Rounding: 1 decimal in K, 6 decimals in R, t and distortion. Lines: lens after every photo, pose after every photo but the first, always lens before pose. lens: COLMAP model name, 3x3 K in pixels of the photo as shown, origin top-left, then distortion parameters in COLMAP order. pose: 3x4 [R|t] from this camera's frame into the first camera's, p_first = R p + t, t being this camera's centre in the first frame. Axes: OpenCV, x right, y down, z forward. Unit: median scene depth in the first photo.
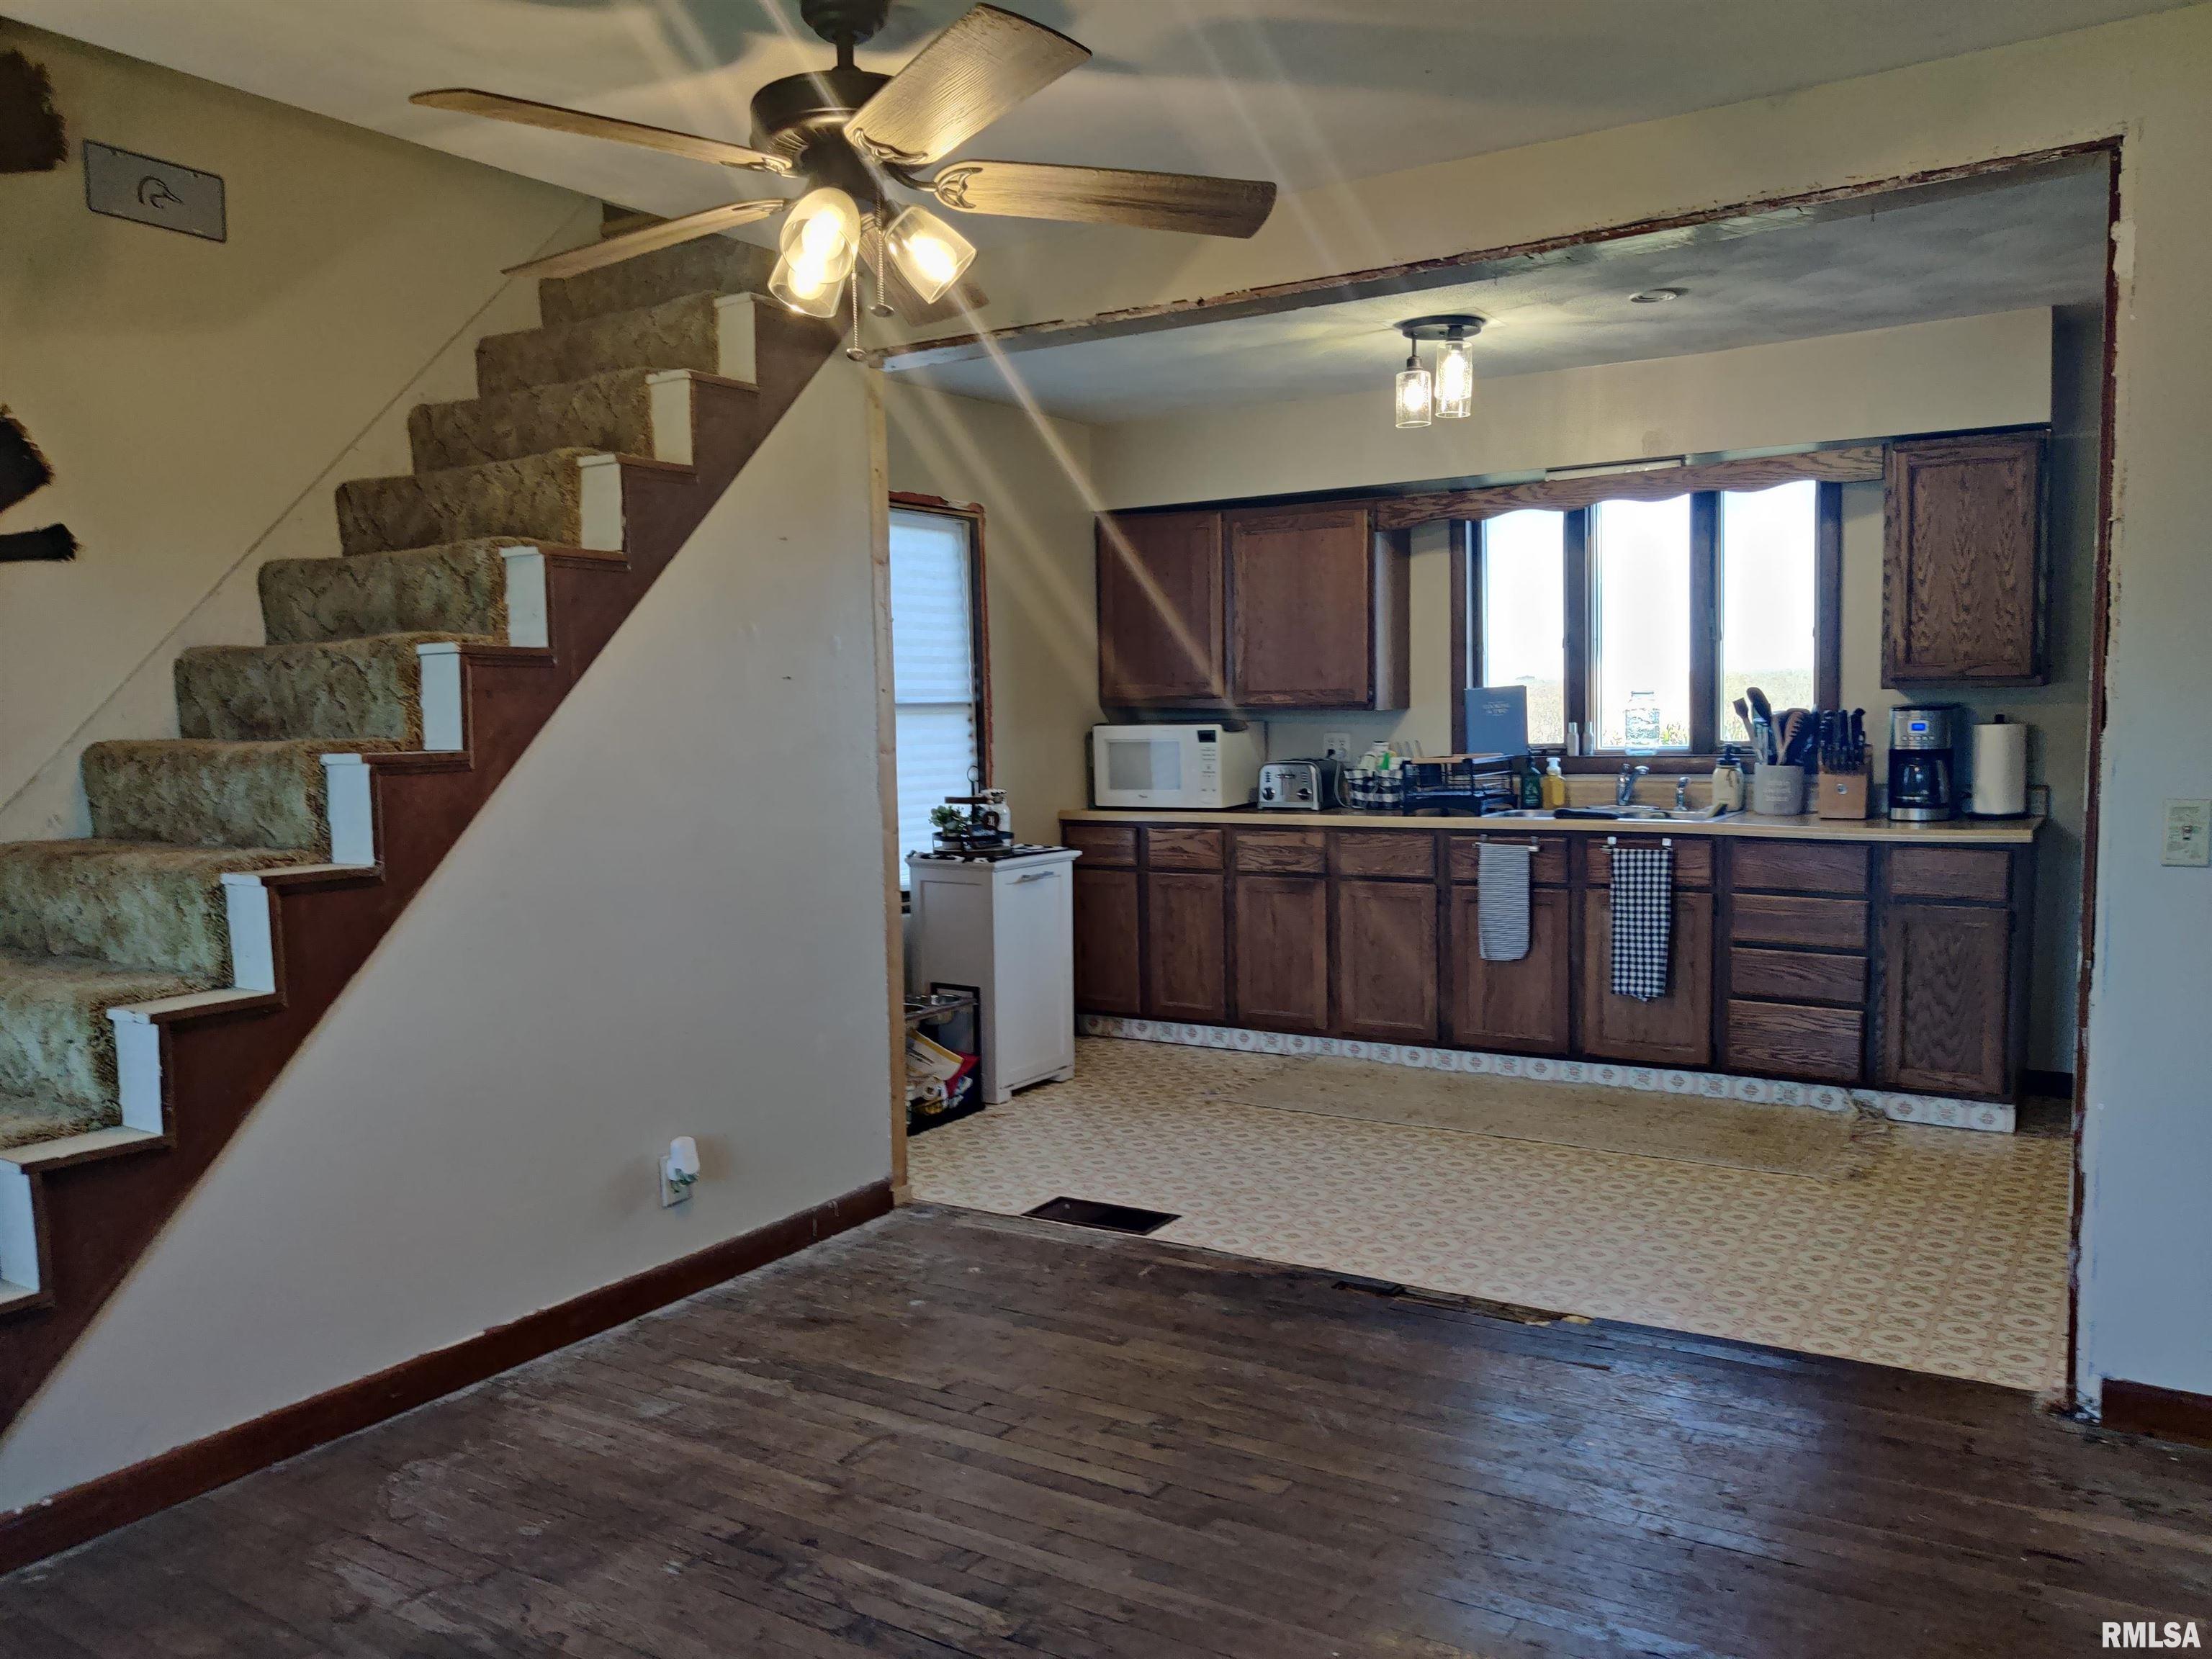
lens RADIAL K [[1592.6, 0, 1106.0], [0, 1592.6, 829.5], [0, 0, 1]] dist [-0.000157, -0.000093]
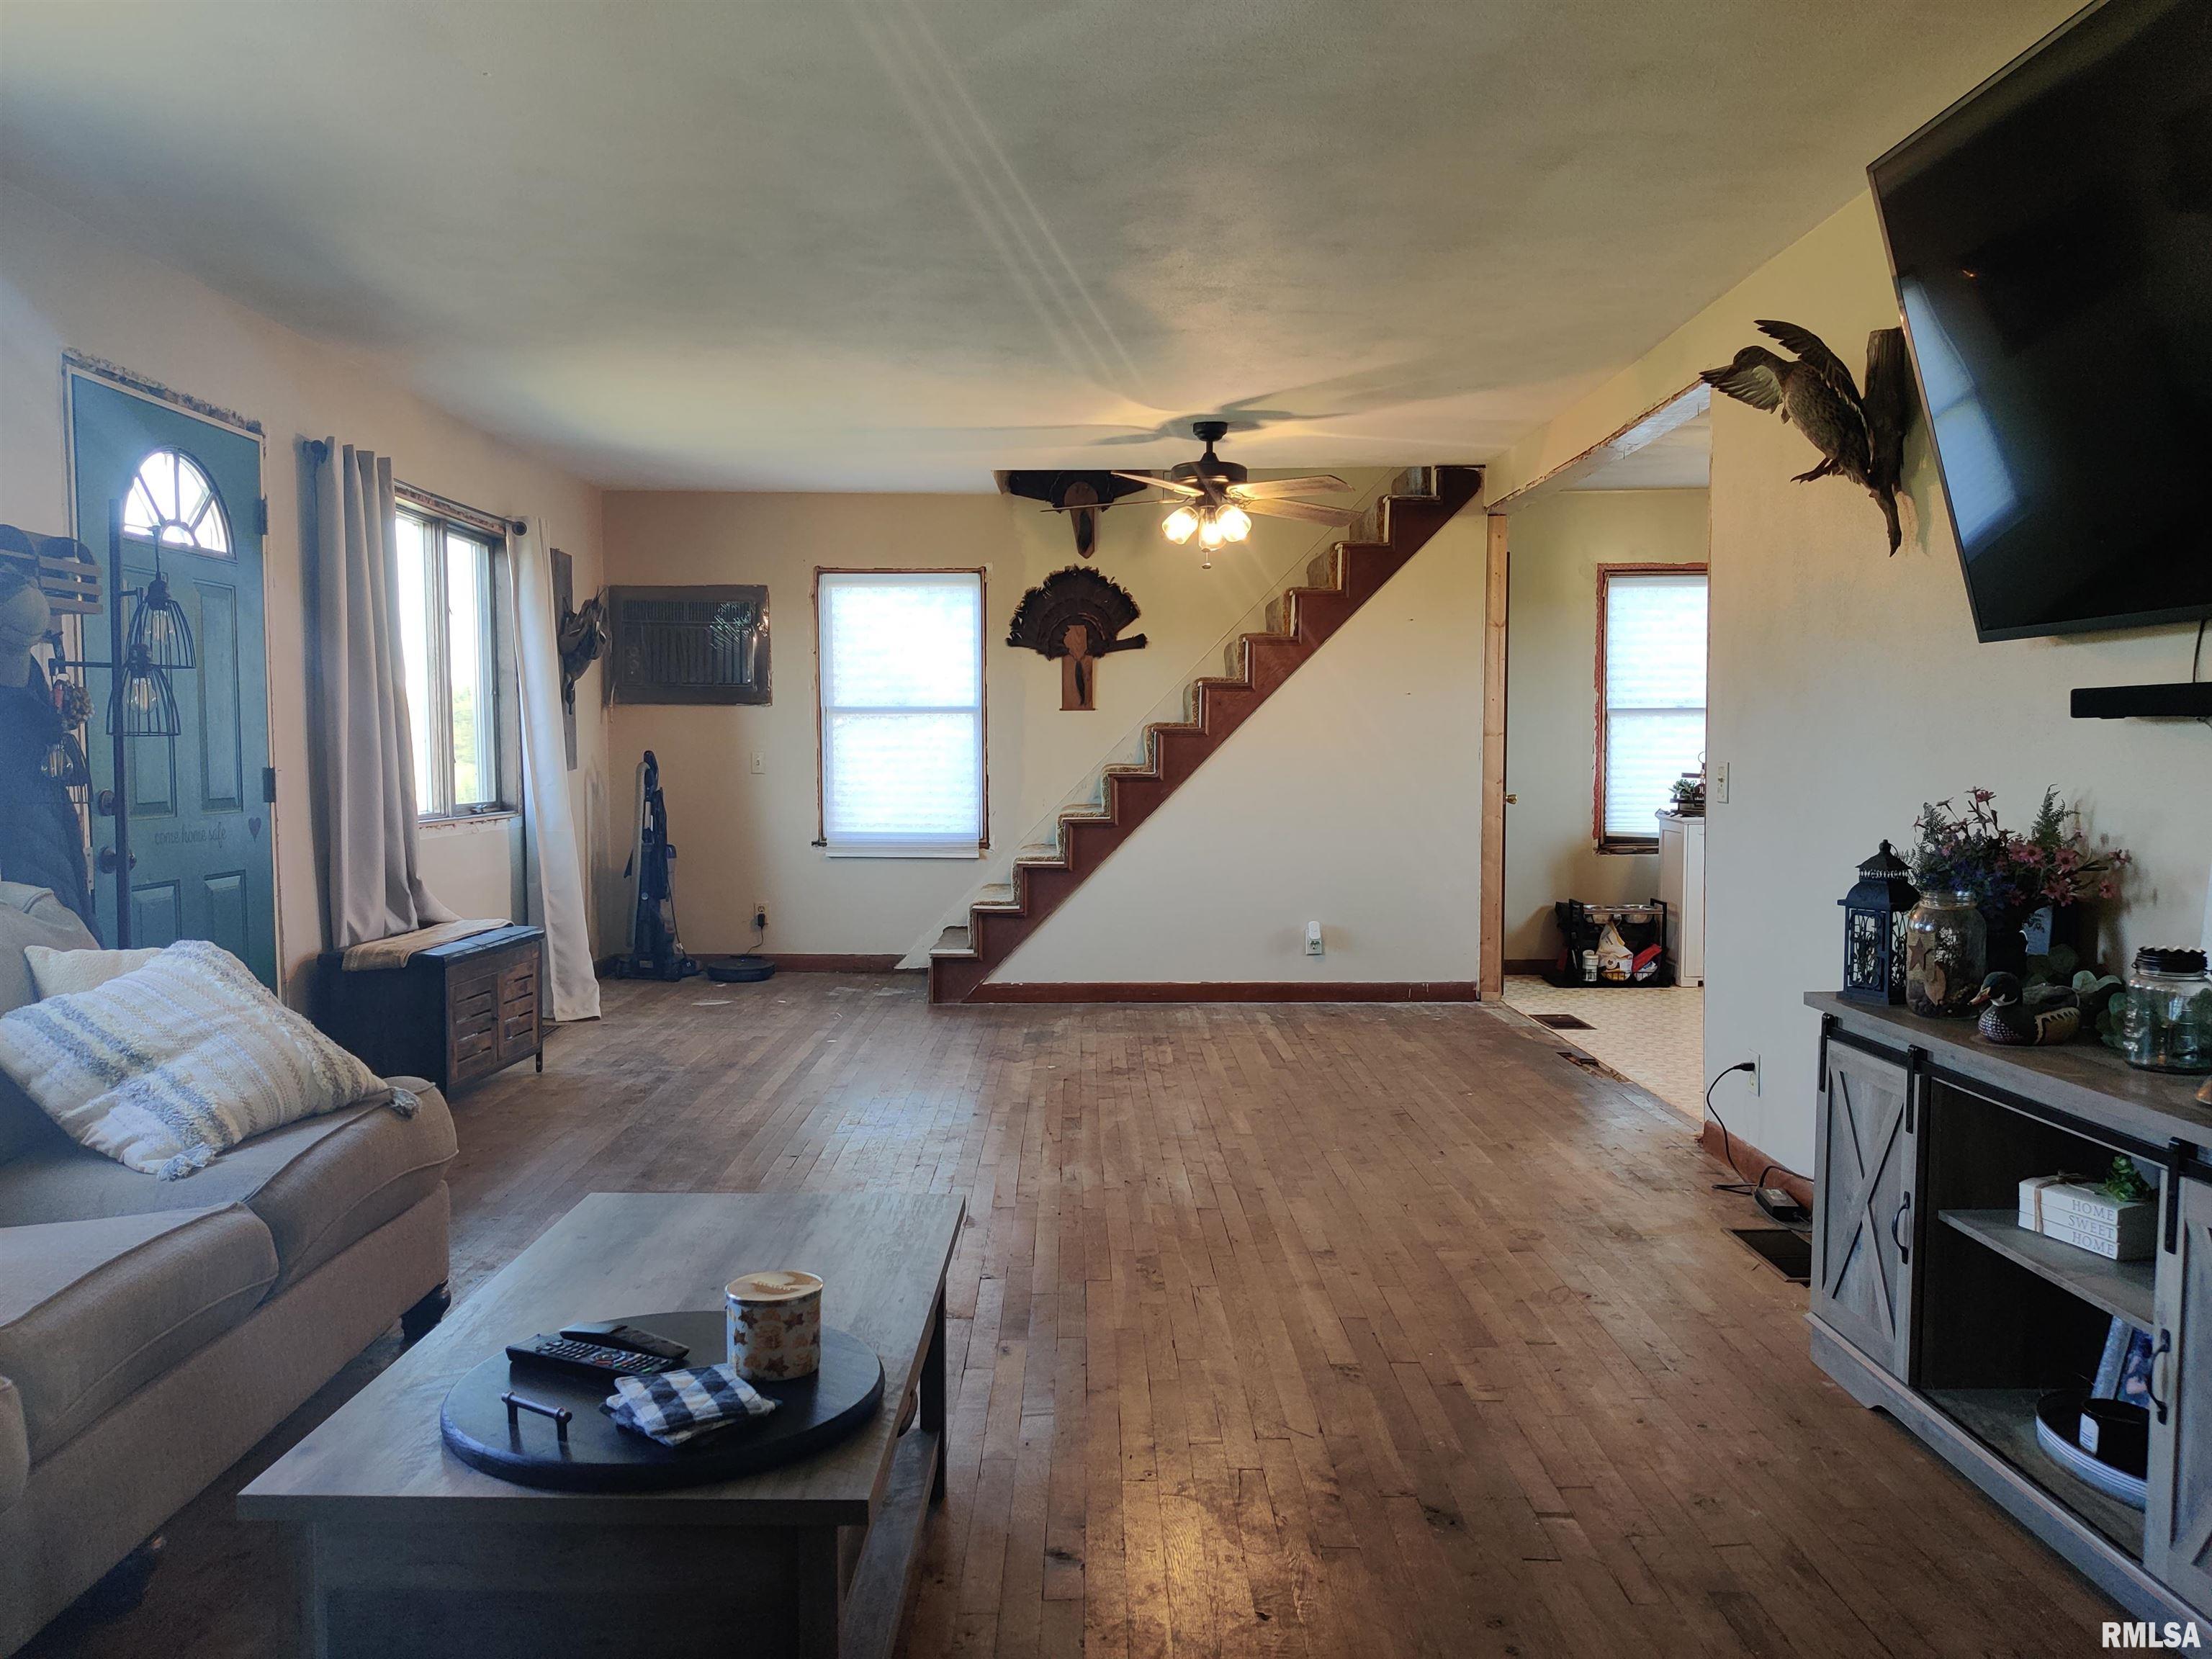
lens RADIAL K [[1592.6, 0, 1106.0], [0, 1592.6, 829.5], [0, 0, 1]] dist [-0.000157, -0.000093]
pose [[0.521528, 0.072568, -0.850142, 1.110368], [-0.067249, 0.996773, 0.043830, 0.003055], [0.850580, 0.034312, 0.524725, -0.248511]]
